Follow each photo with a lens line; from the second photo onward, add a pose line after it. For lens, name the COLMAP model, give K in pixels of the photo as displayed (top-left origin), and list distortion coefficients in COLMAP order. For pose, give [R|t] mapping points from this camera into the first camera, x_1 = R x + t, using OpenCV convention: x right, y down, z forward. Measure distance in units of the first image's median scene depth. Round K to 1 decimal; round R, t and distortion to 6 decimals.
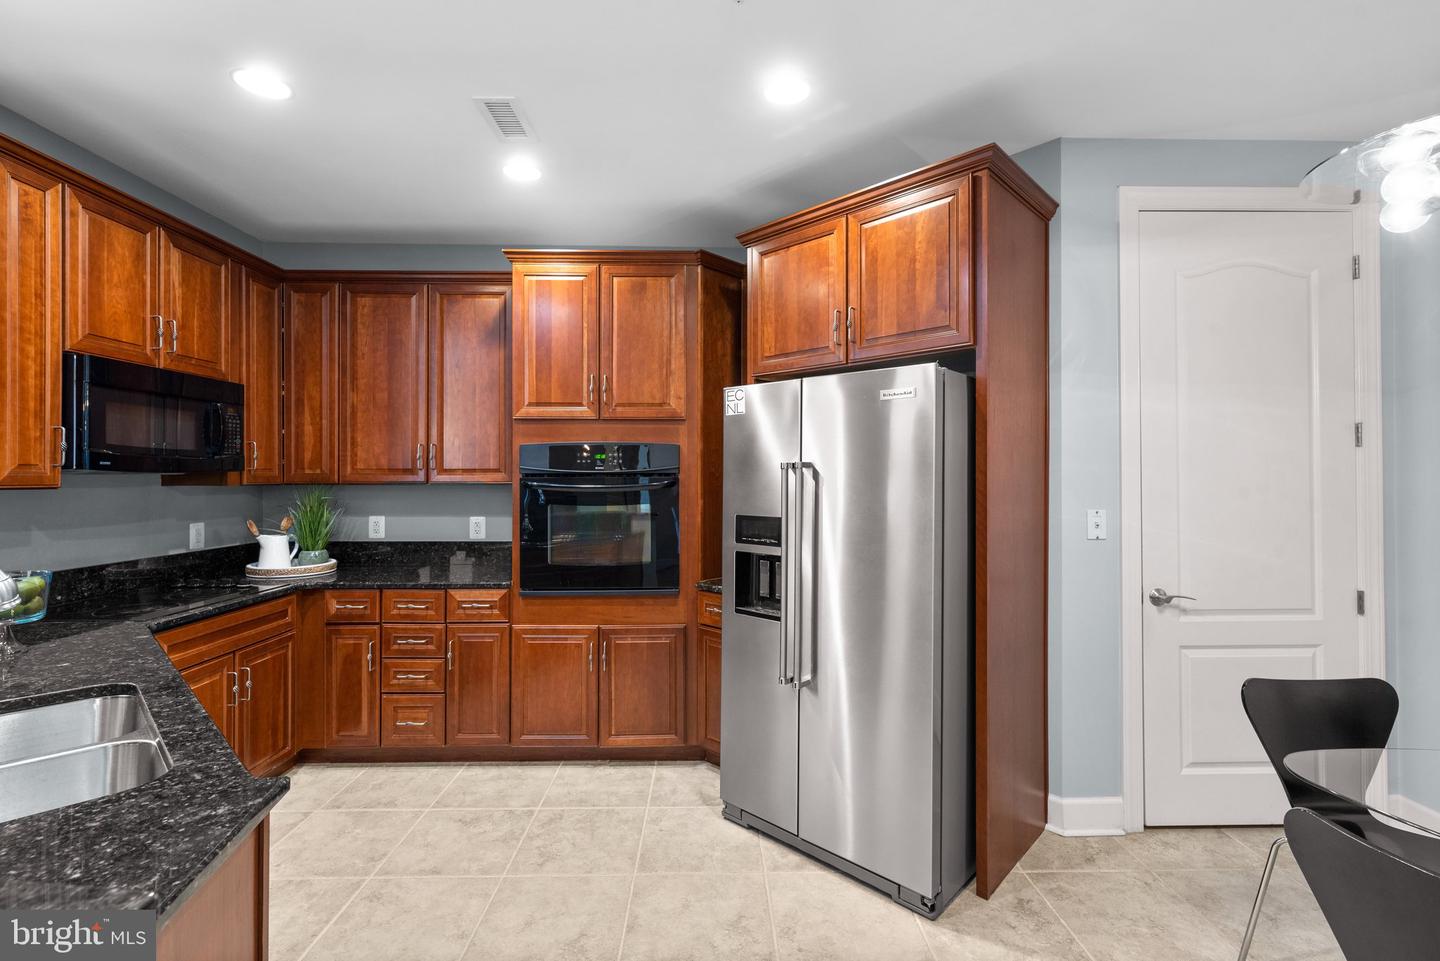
lens RADIAL K [[642.8, 0, 720.9], [0, 642.8, 476.9], [0, 0, 1]] dist [-0.002215, -0.000064]
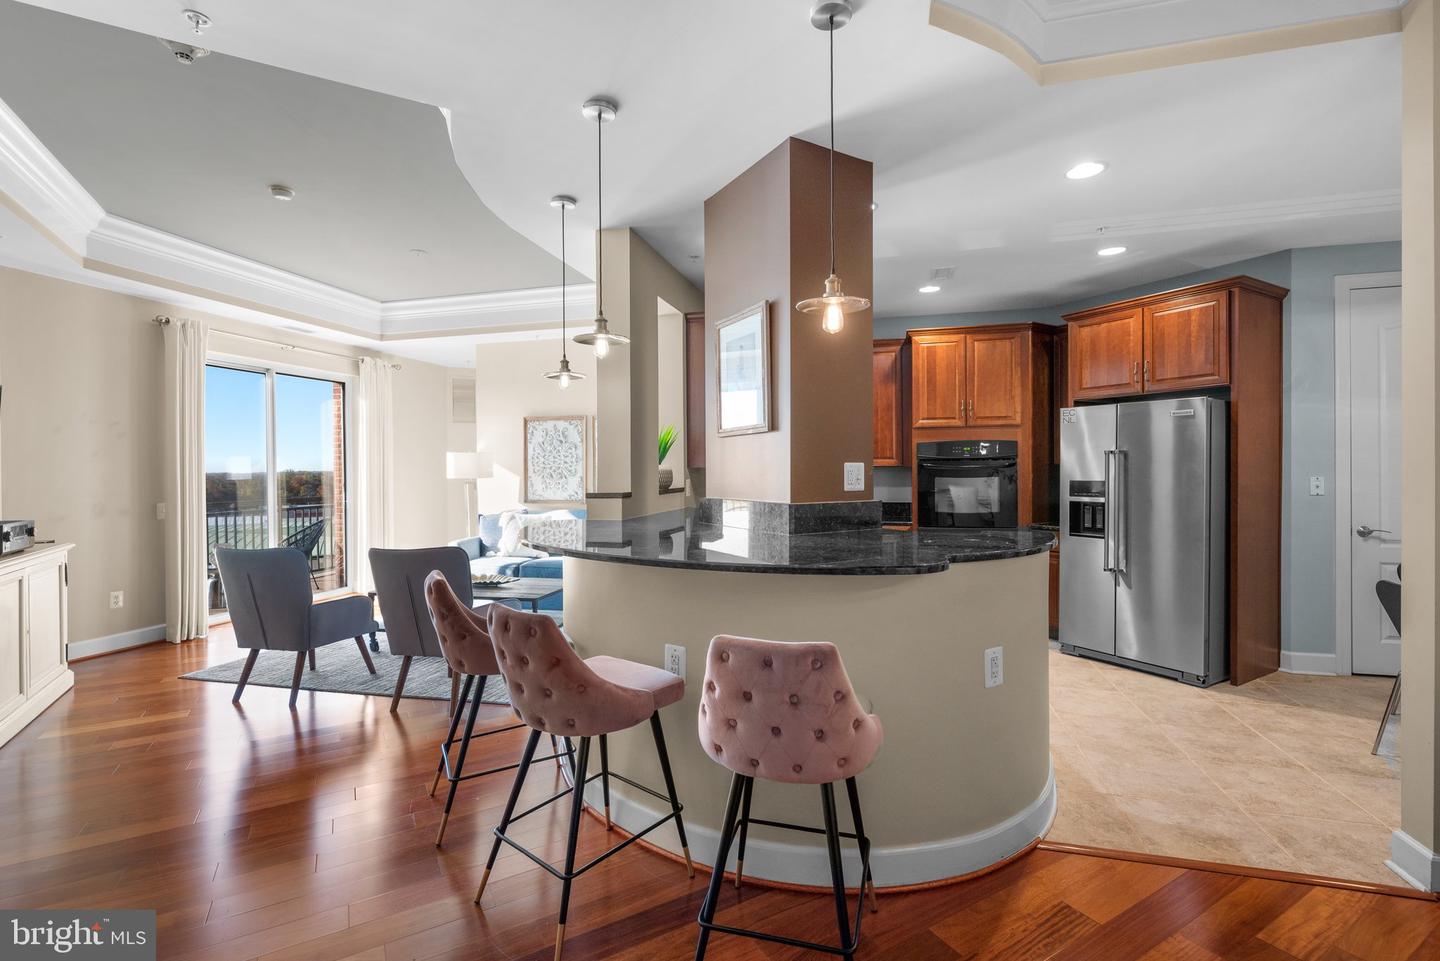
lens RADIAL K [[642.8, 0, 726.4], [0, 642.8, 476.8], [0, 0, 1]] dist [-0.002215, -0.000064]
pose [[0.962067, -0.002652, -0.272800, -0.339720], [0.005968, 0.999918, 0.011326, 0.019392], [0.272748, -0.012524, 0.962004, -0.804031]]
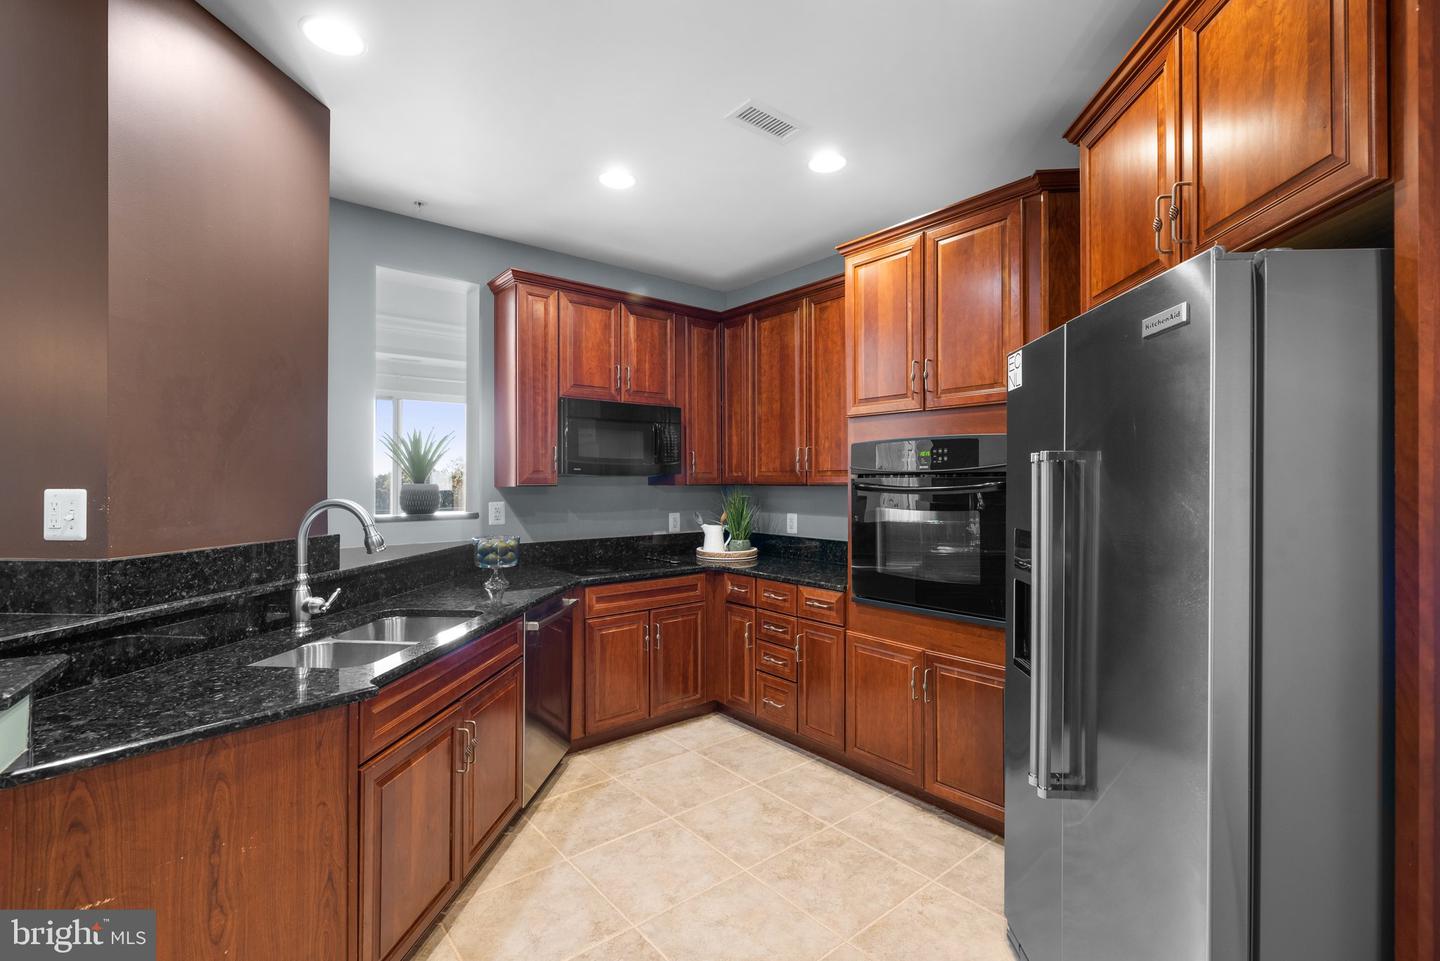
lens RADIAL K [[642.8, 0, 723.0], [0, 642.8, 480.1], [0, 0, 1]] dist [-0.002215, -0.000064]
pose [[0.619697, -0.001929, -0.784839, 0.326300], [0.001671, 0.999998, -0.001139, 0.004395], [0.784840, -0.000606, 0.619699, 0.254726]]
